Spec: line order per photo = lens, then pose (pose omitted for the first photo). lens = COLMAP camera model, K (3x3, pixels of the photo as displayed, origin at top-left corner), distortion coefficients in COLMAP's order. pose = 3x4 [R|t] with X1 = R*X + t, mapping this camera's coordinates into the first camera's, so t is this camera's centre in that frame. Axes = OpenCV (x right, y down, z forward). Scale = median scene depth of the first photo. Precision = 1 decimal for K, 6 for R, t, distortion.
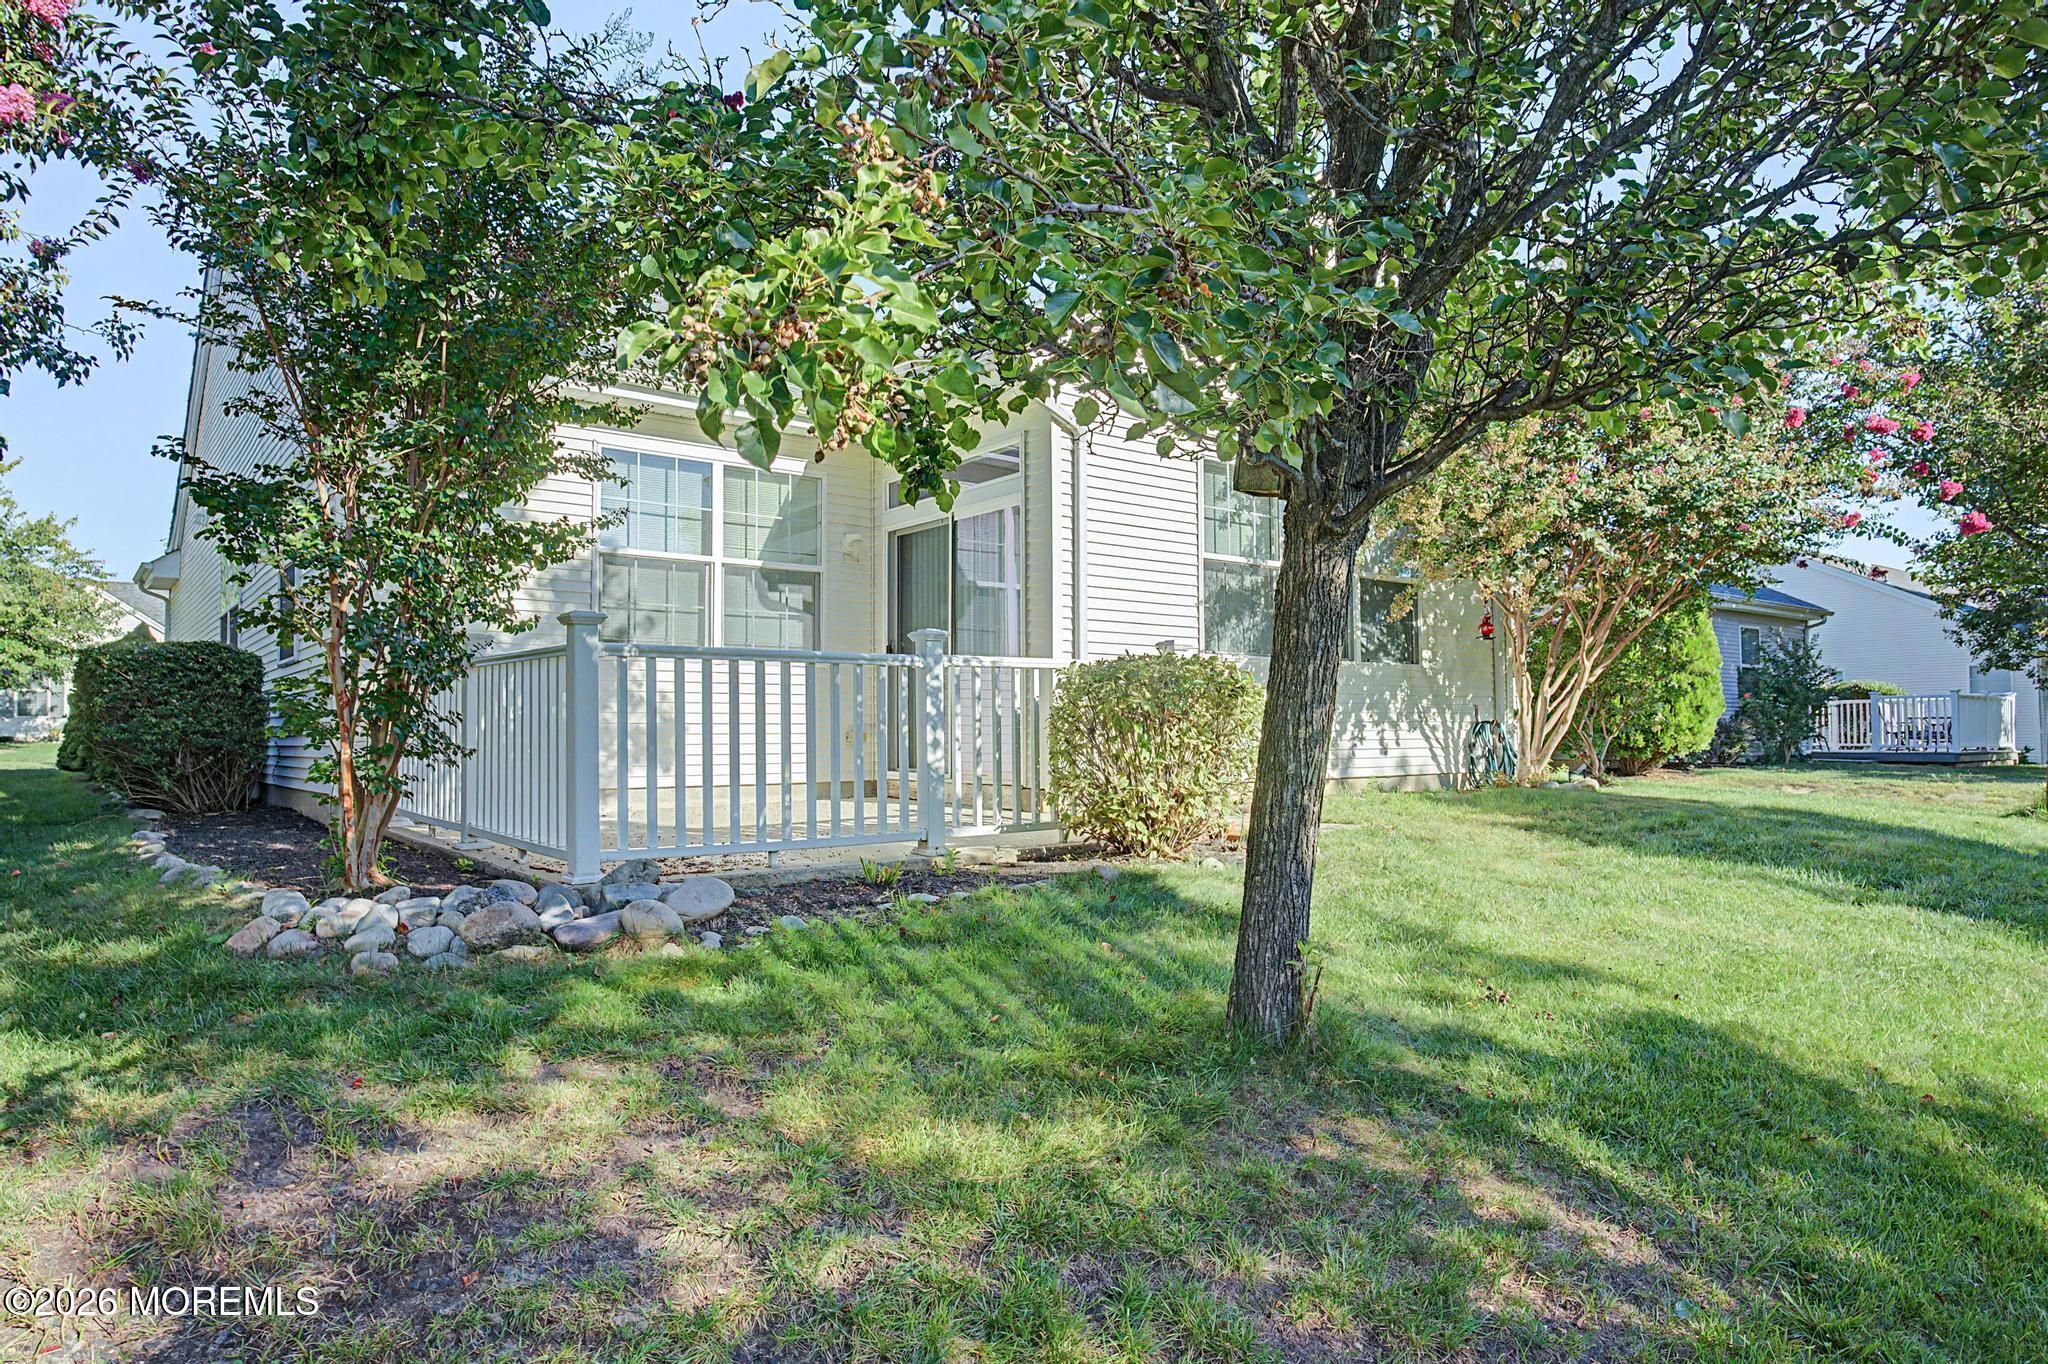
lens RADIAL K [[1273.0, 0, 1023.9], [0, 1273.0, 702.7], [0, 0, 1]] dist [-0.000525, 0.000506]
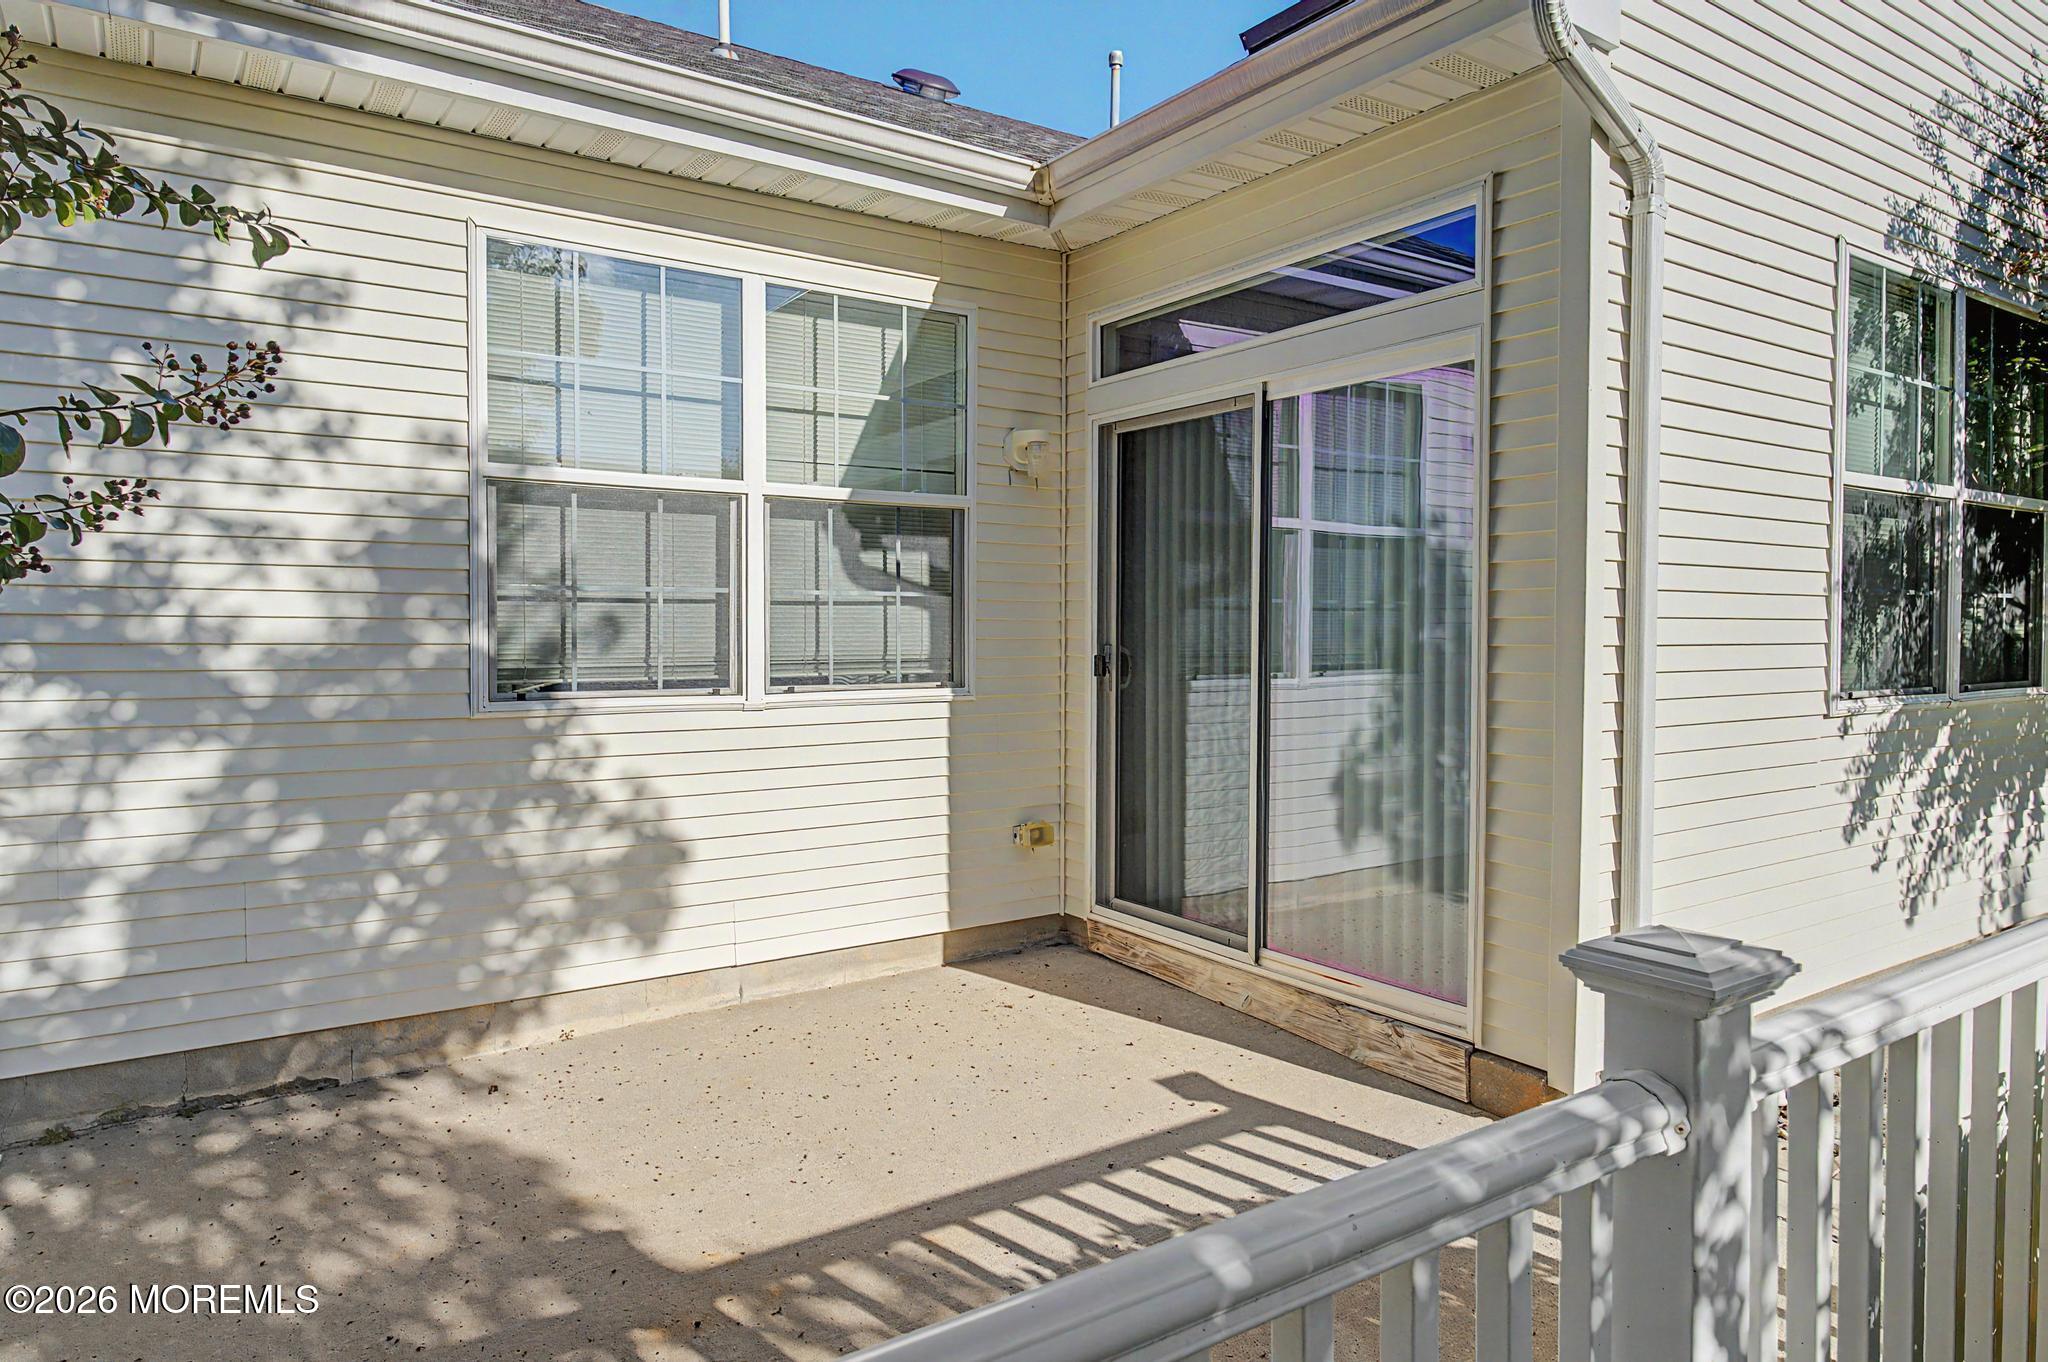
lens RADIAL K [[1273.0, 0, 1026.4], [0, 1273.0, 661.0], [0, 0, 1]] dist [-0.000525, 0.000506]
pose [[0.998324, 0.006461, -0.057515, -0.107120], [-0.003228, 0.998418, 0.056130, -0.071242], [0.057787, -0.055851, 0.996765, 0.505761]]
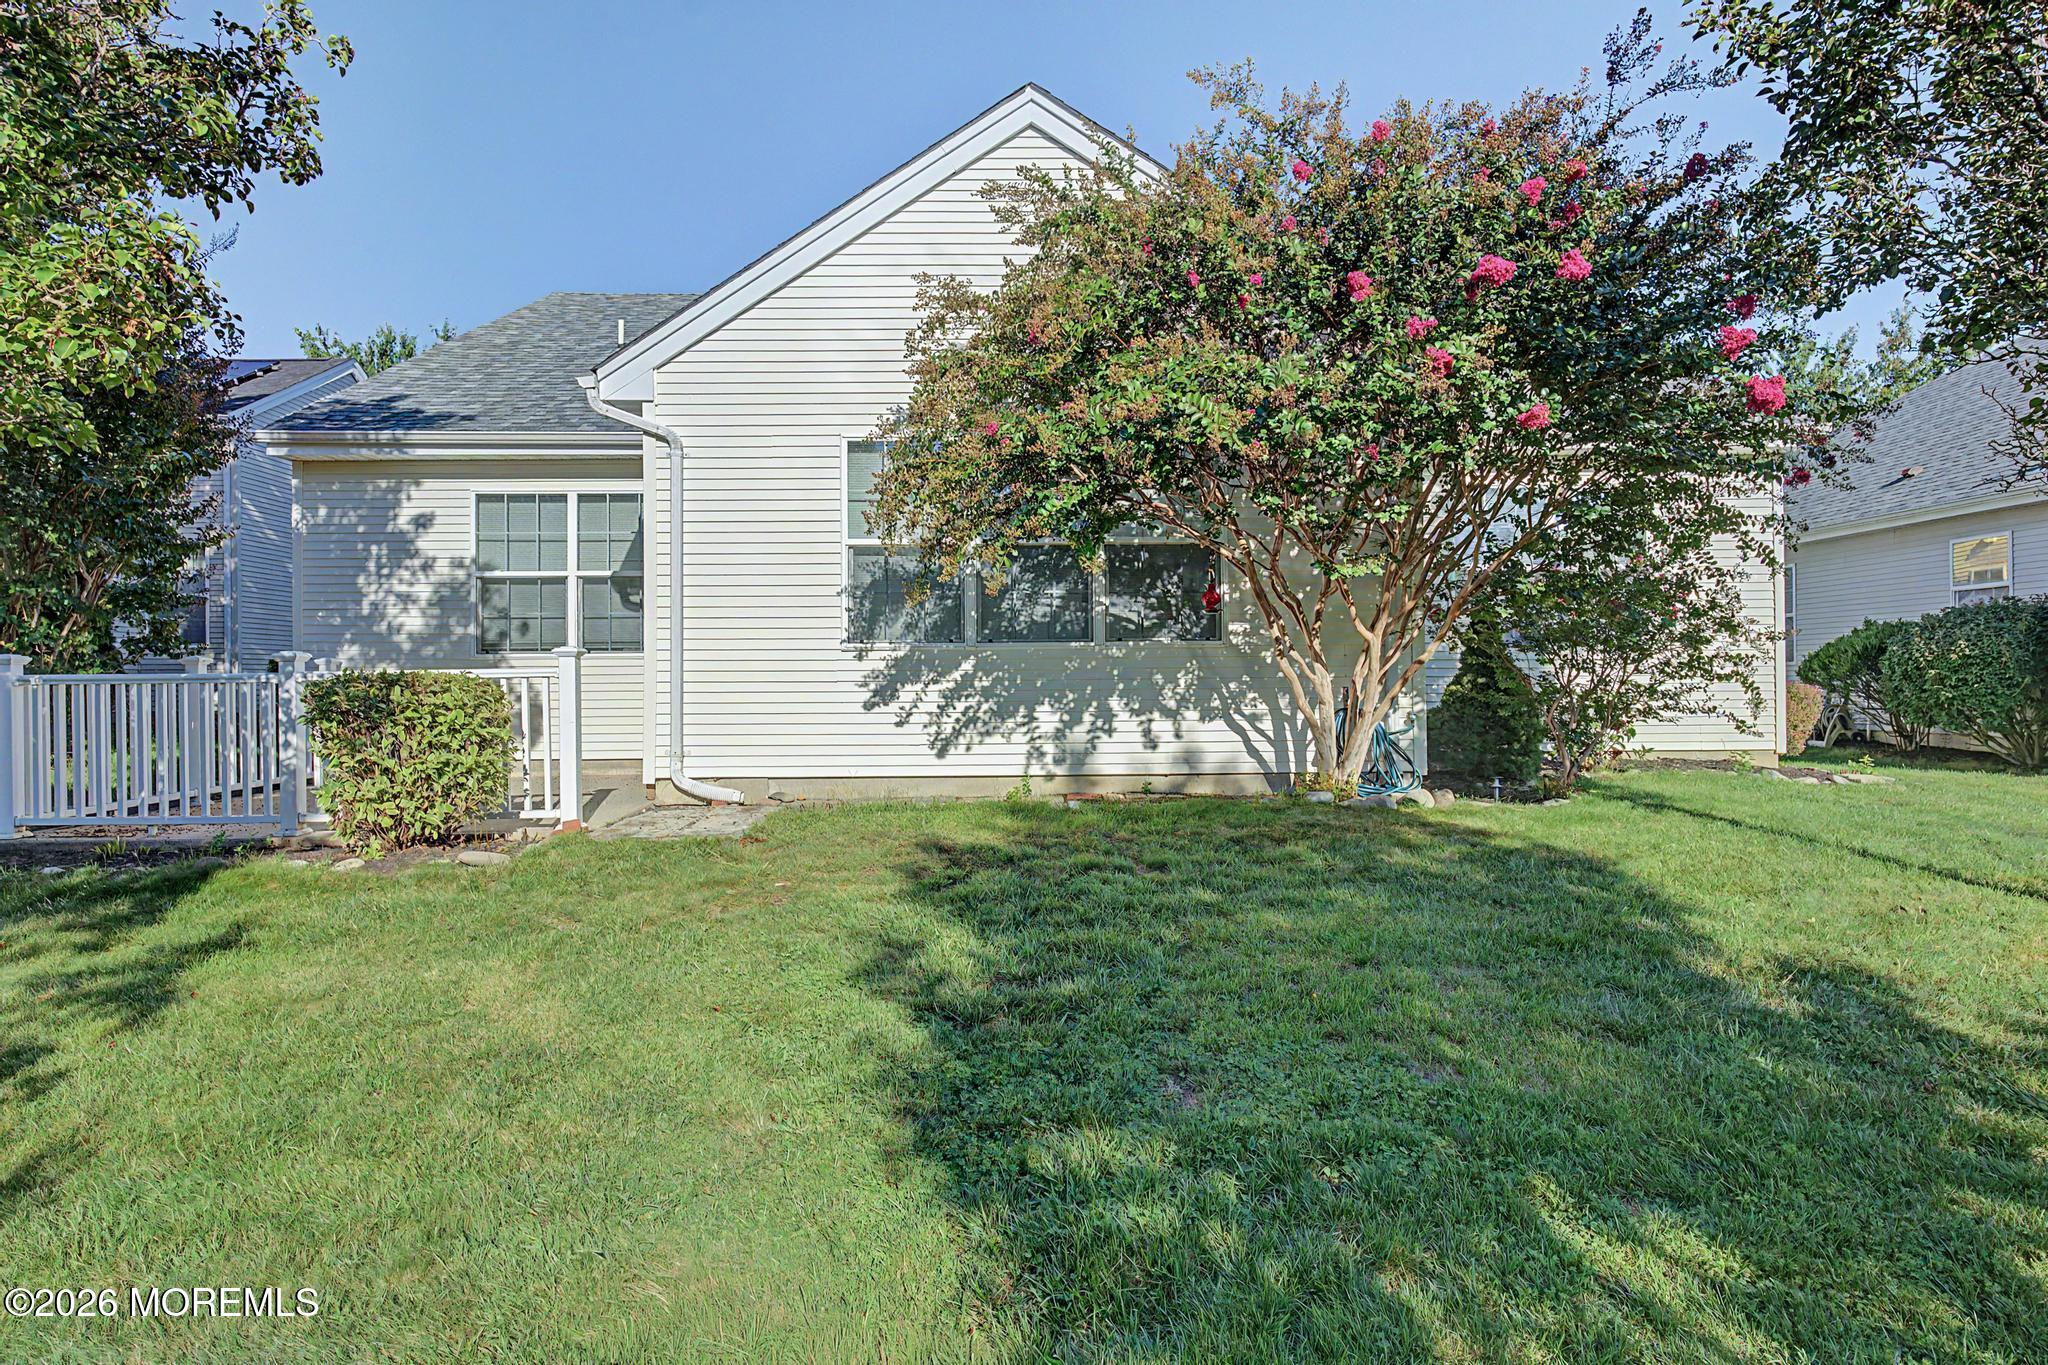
lens RADIAL K [[1273.0, 0, 1026.6], [0, 1273.0, 679.8], [0, 0, 1]] dist [-0.000525, 0.000506]
pose [[0.787419, -0.002643, -0.616412, 0.789749], [0.019361, 0.999603, 0.020446, -0.026070], [0.616114, -0.028034, 0.787158, 0.295867]]
